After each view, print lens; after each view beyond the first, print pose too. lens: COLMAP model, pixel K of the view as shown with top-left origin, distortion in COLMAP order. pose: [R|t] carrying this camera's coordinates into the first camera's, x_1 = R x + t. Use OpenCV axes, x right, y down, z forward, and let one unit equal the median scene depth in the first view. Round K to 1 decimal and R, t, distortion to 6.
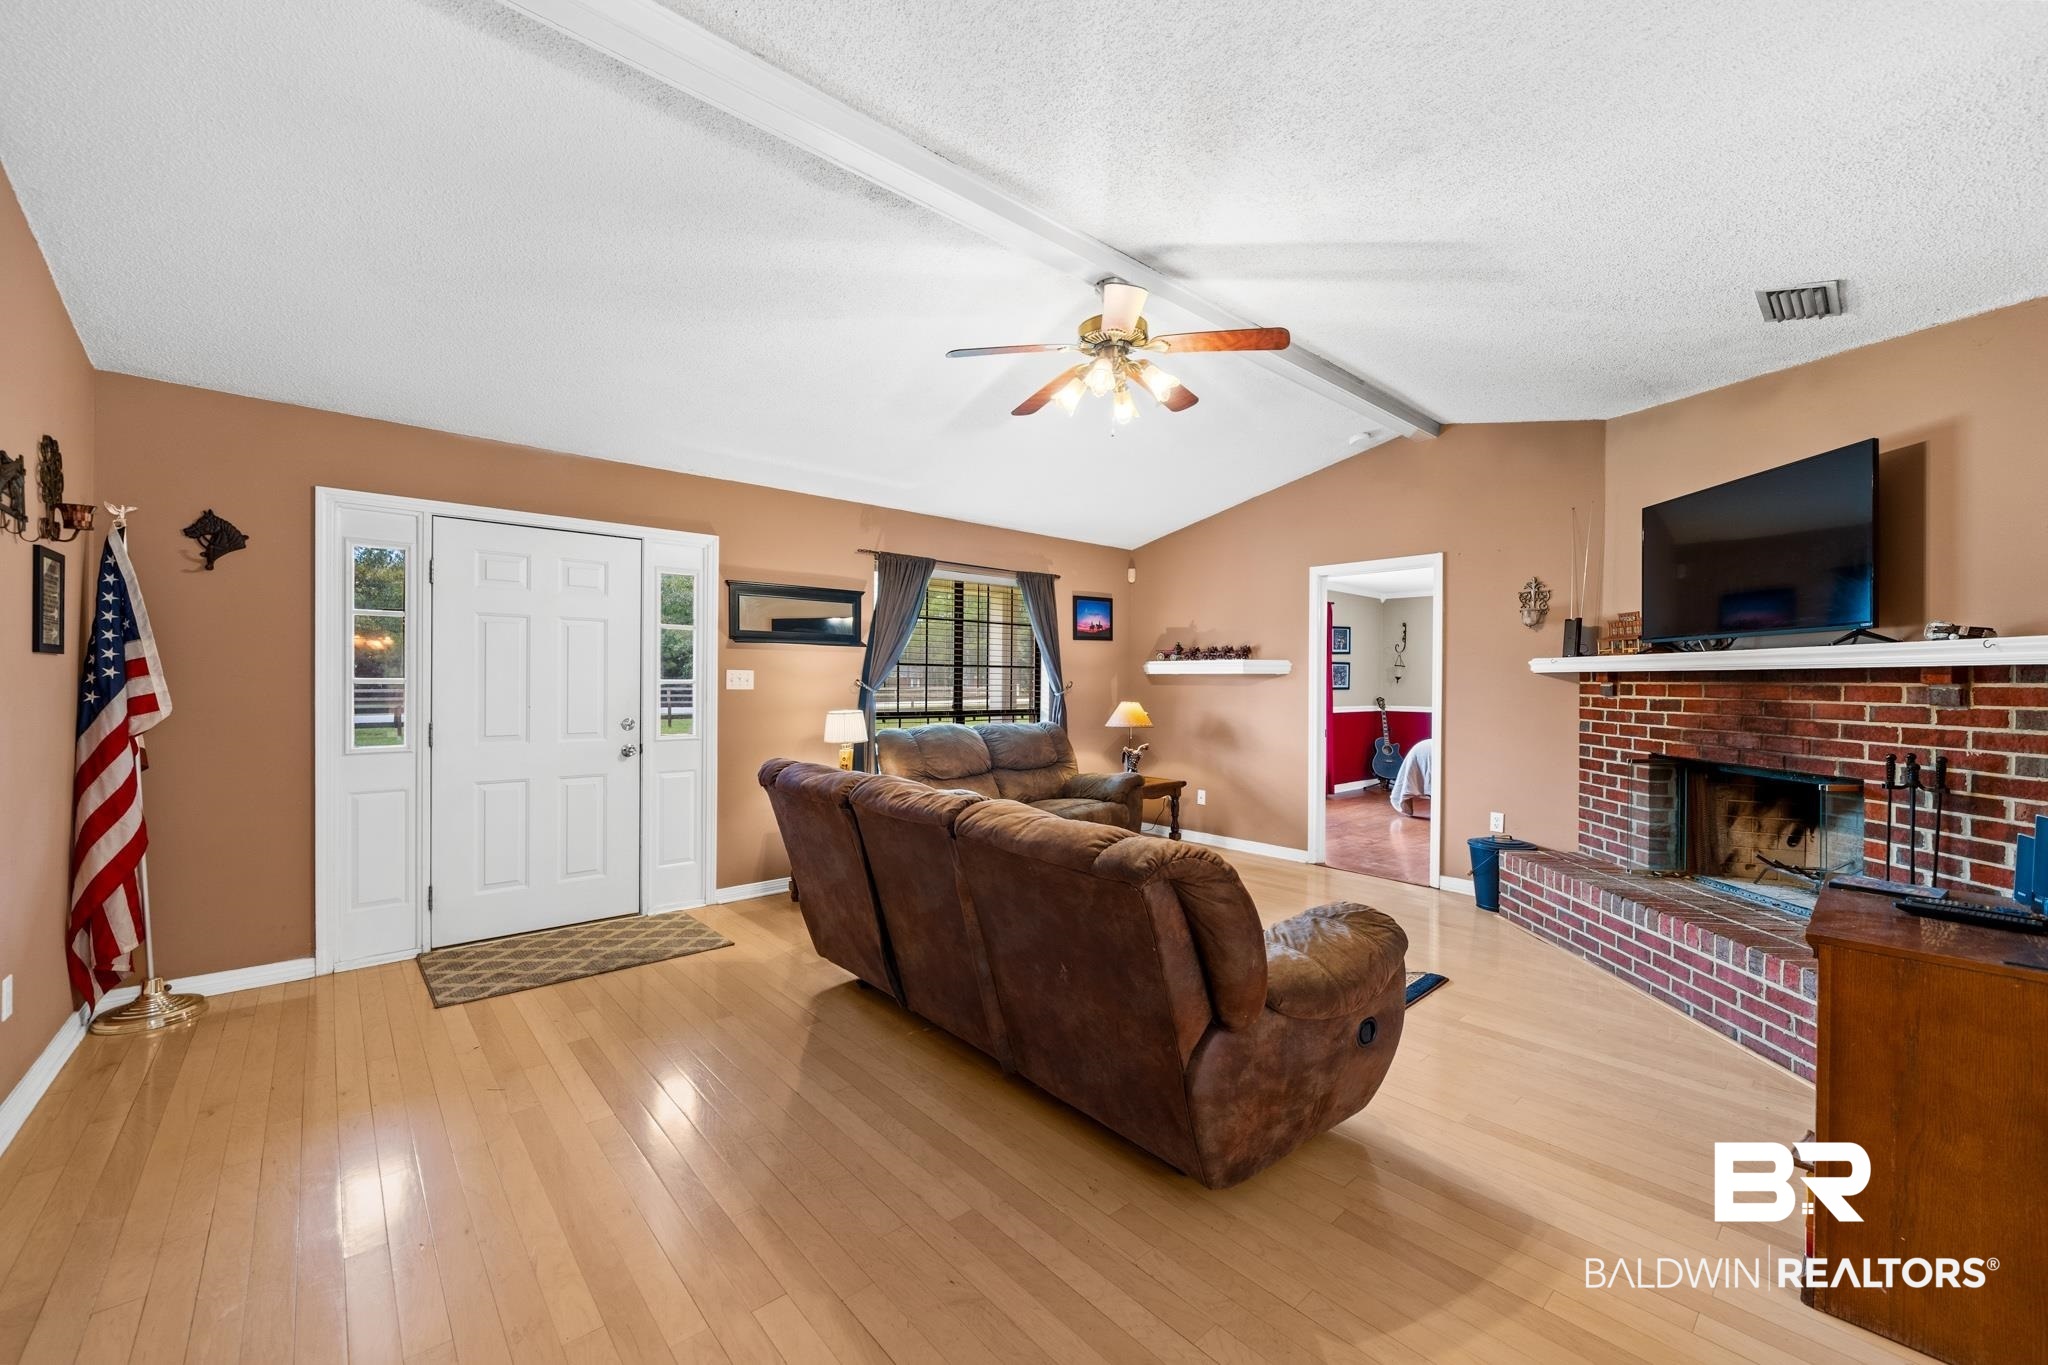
lens RADIAL K [[784.8, 0, 1019.5], [0, 784.8, 693.2], [0, 0, 1]] dist [-0.002590, -0.000119]
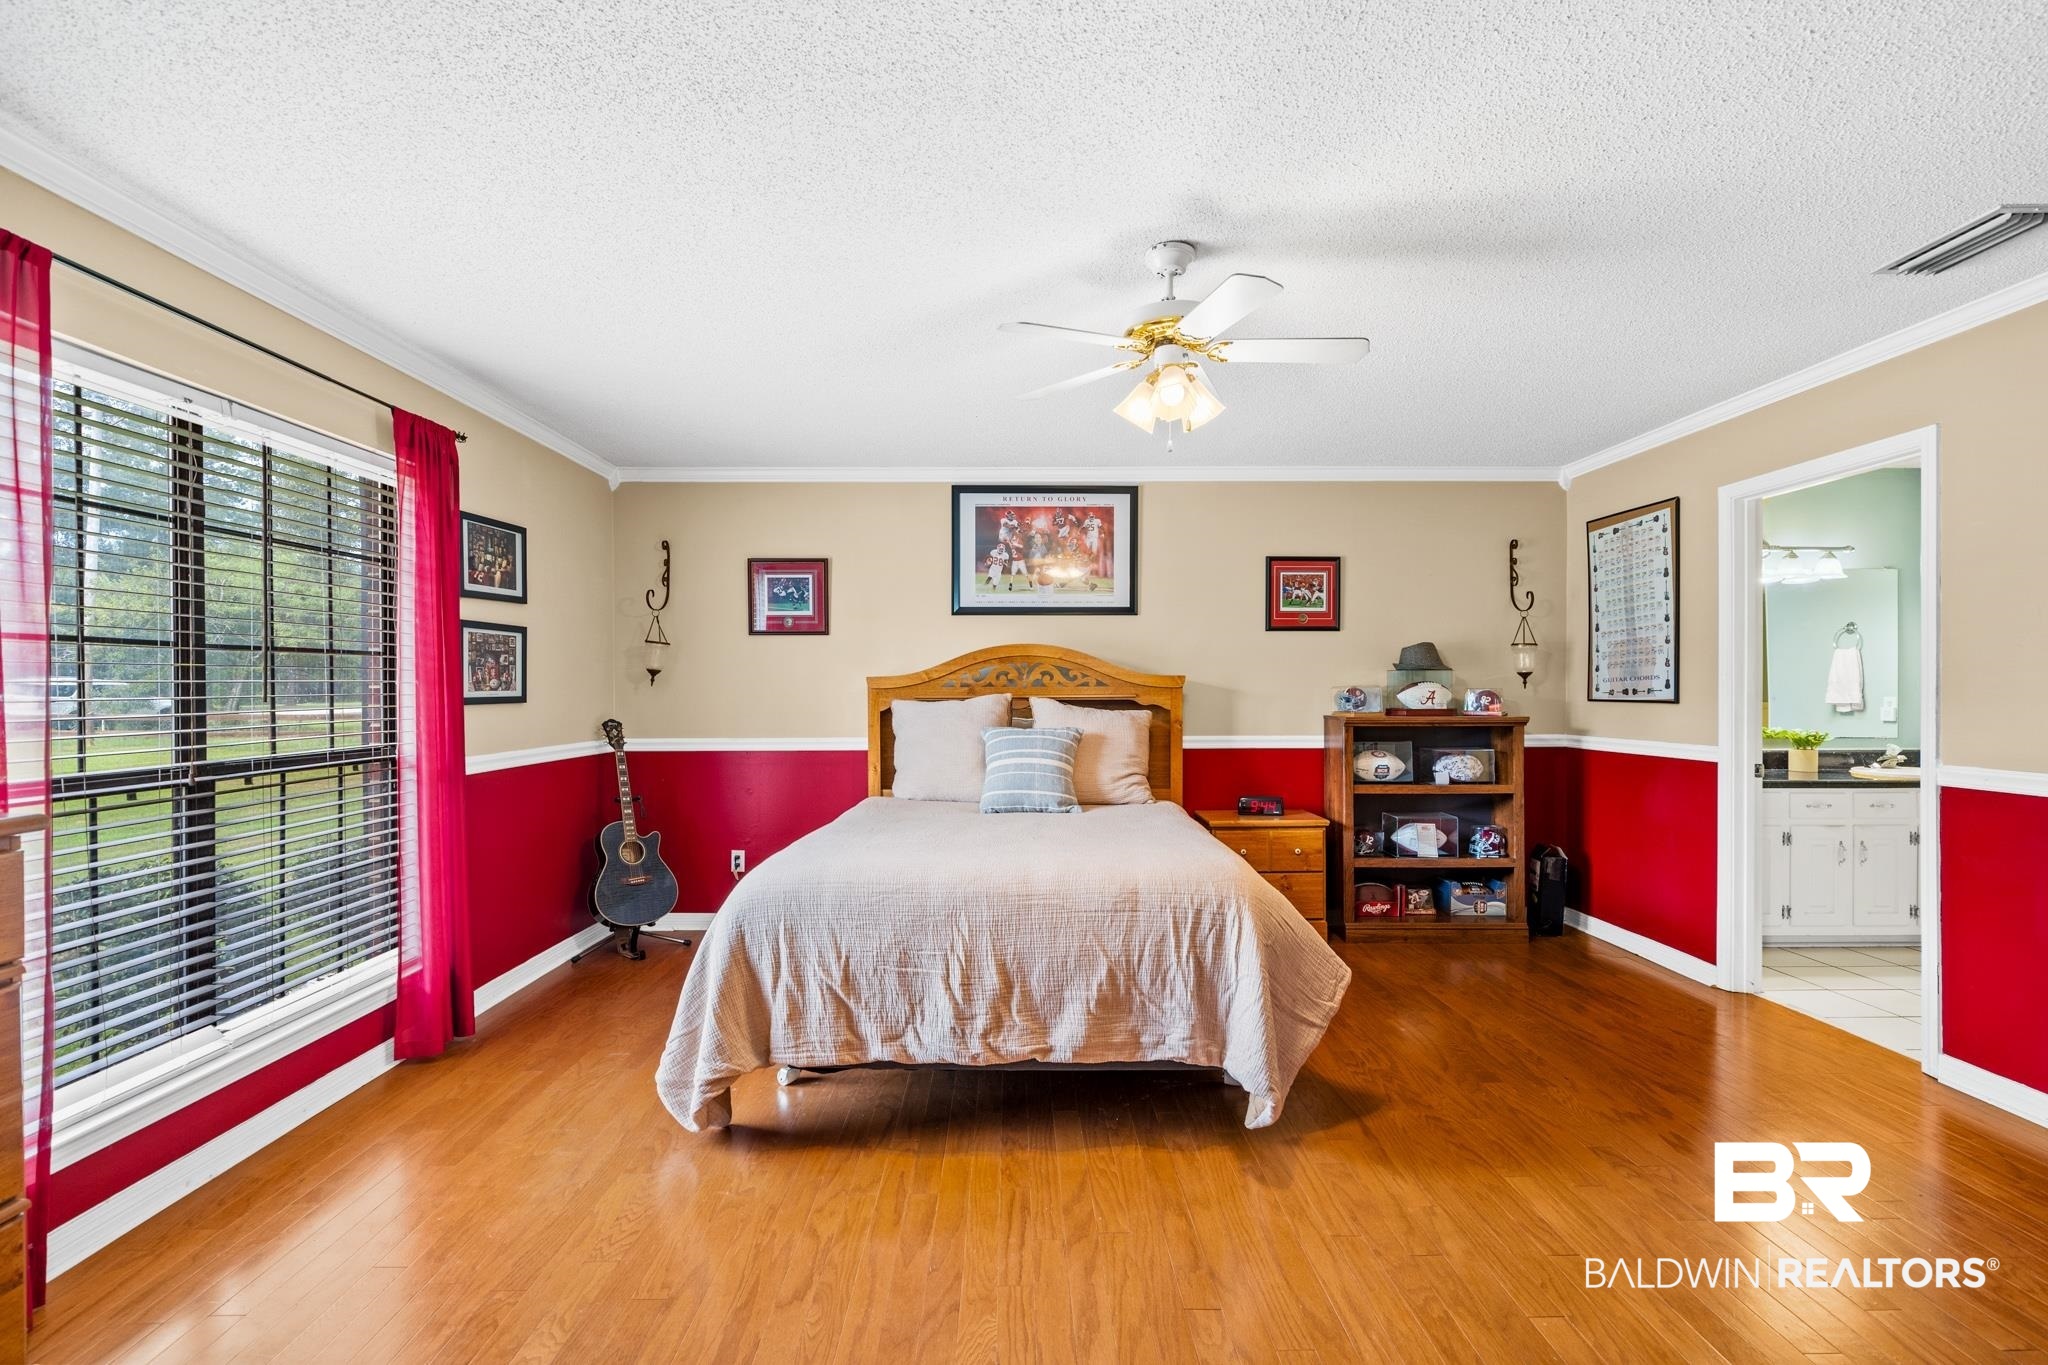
lens RADIAL K [[917.5, 0, 1023.8], [0, 917.5, 690.9], [0, 0, 1]] dist [0.004054, 0.000123]
pose [[0.654203, -0.013097, 0.756205, 0.245590], [0.020201, 0.999796, -0.000160, -0.004826], [-0.756049, 0.015381, 0.654334, 0.539138]]
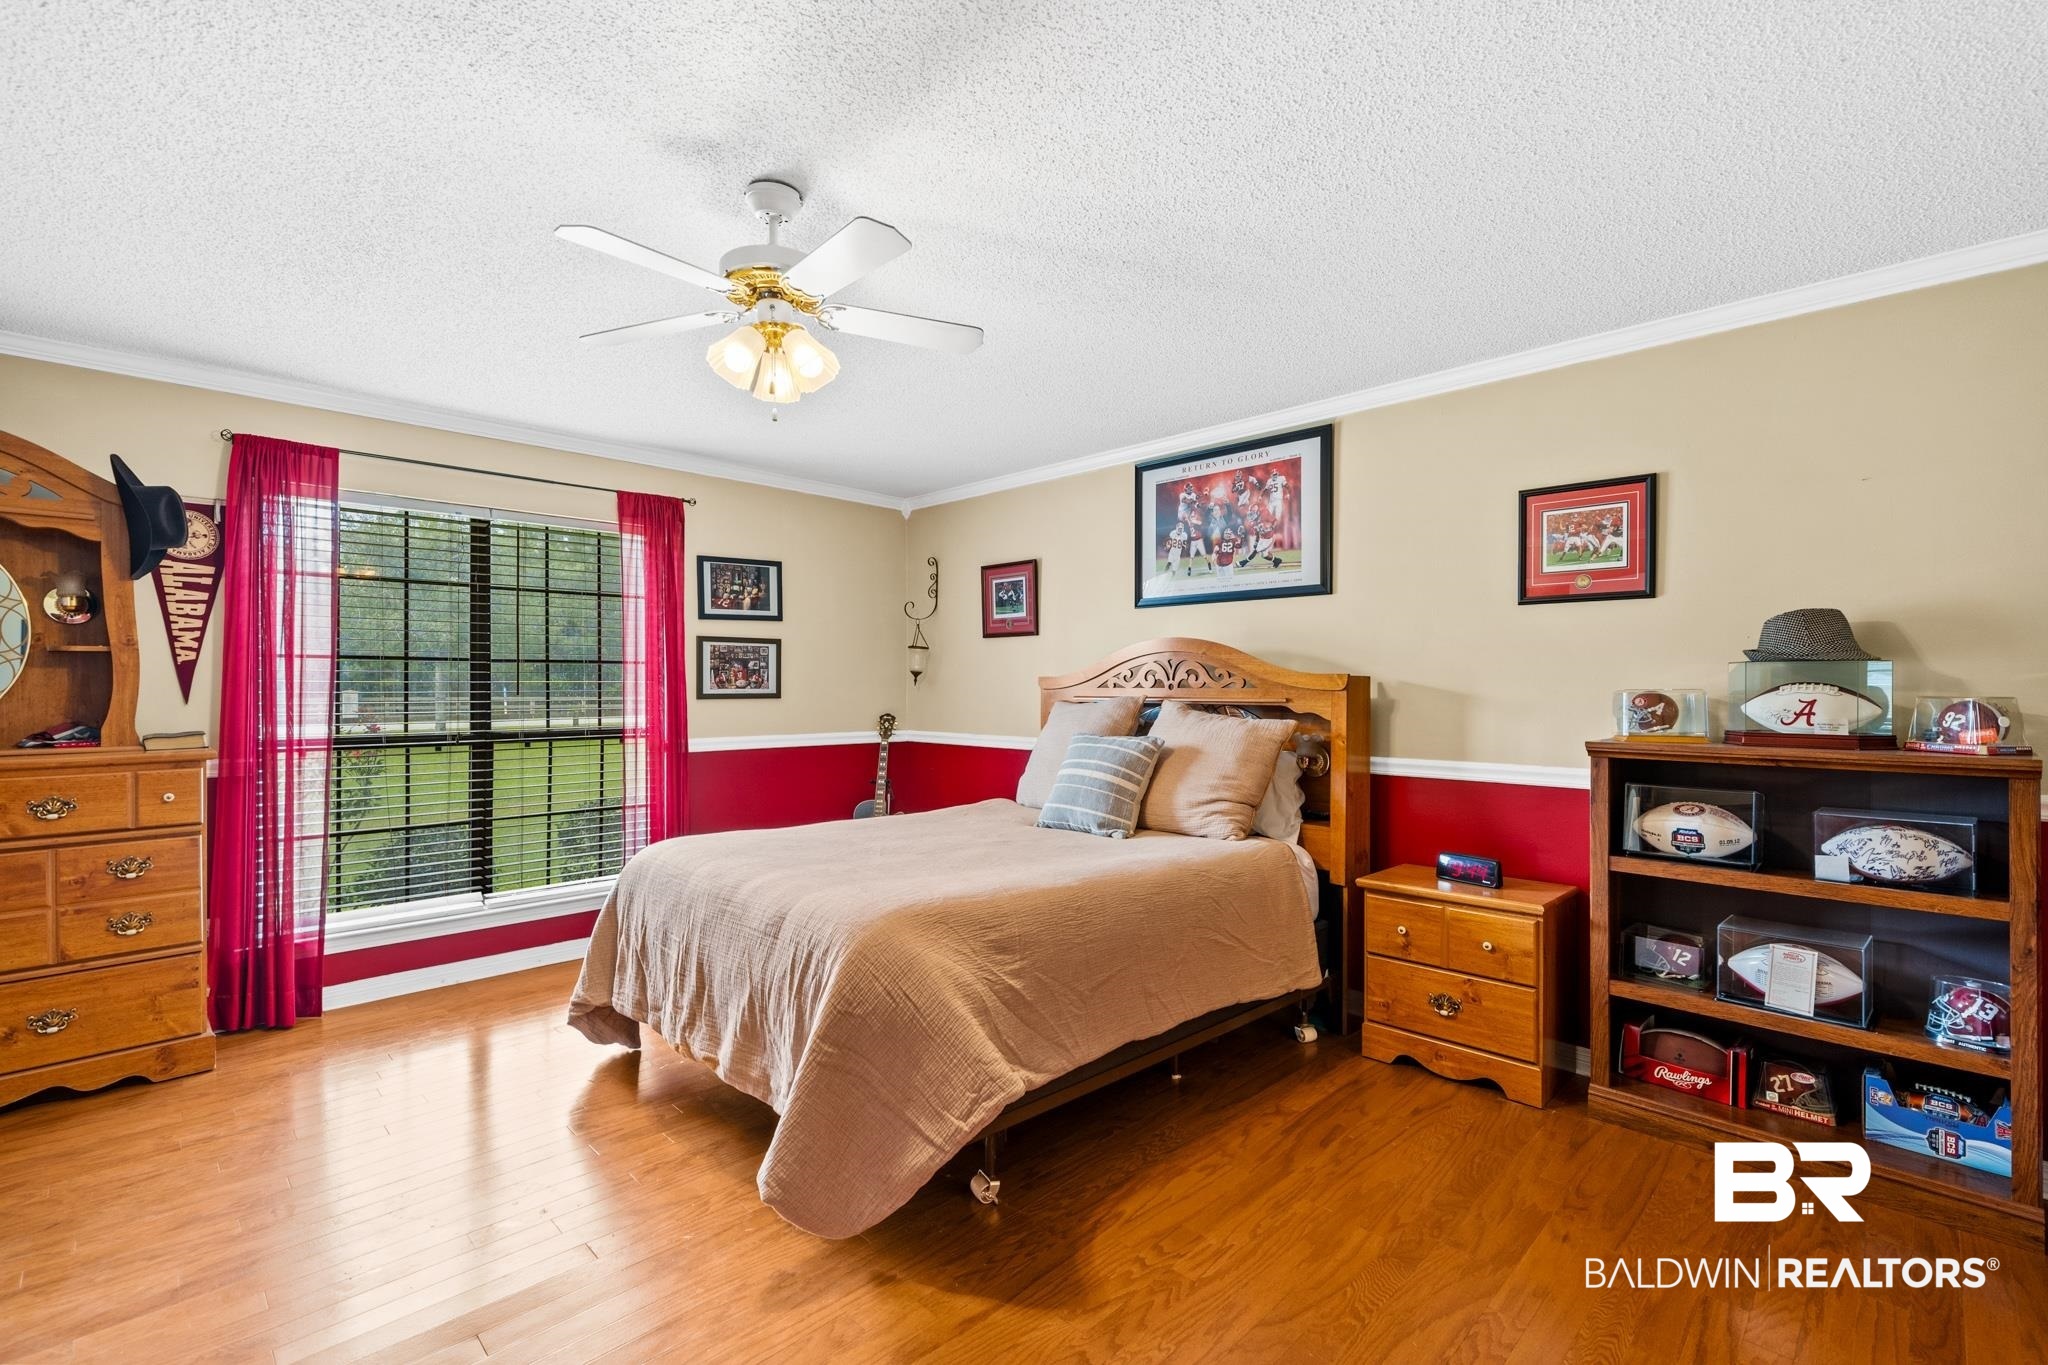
lens RADIAL K [[917.5, 0, 1023.8], [0, 917.5, 690.9], [0, 0, 1]] dist [0.004054, 0.000123]
pose [[0.998849, -0.005721, 0.047618, 0.520977], [0.006250, 0.999920, -0.010972, -0.001805], [-0.047551, 0.011257, 0.998805, 0.447140]]
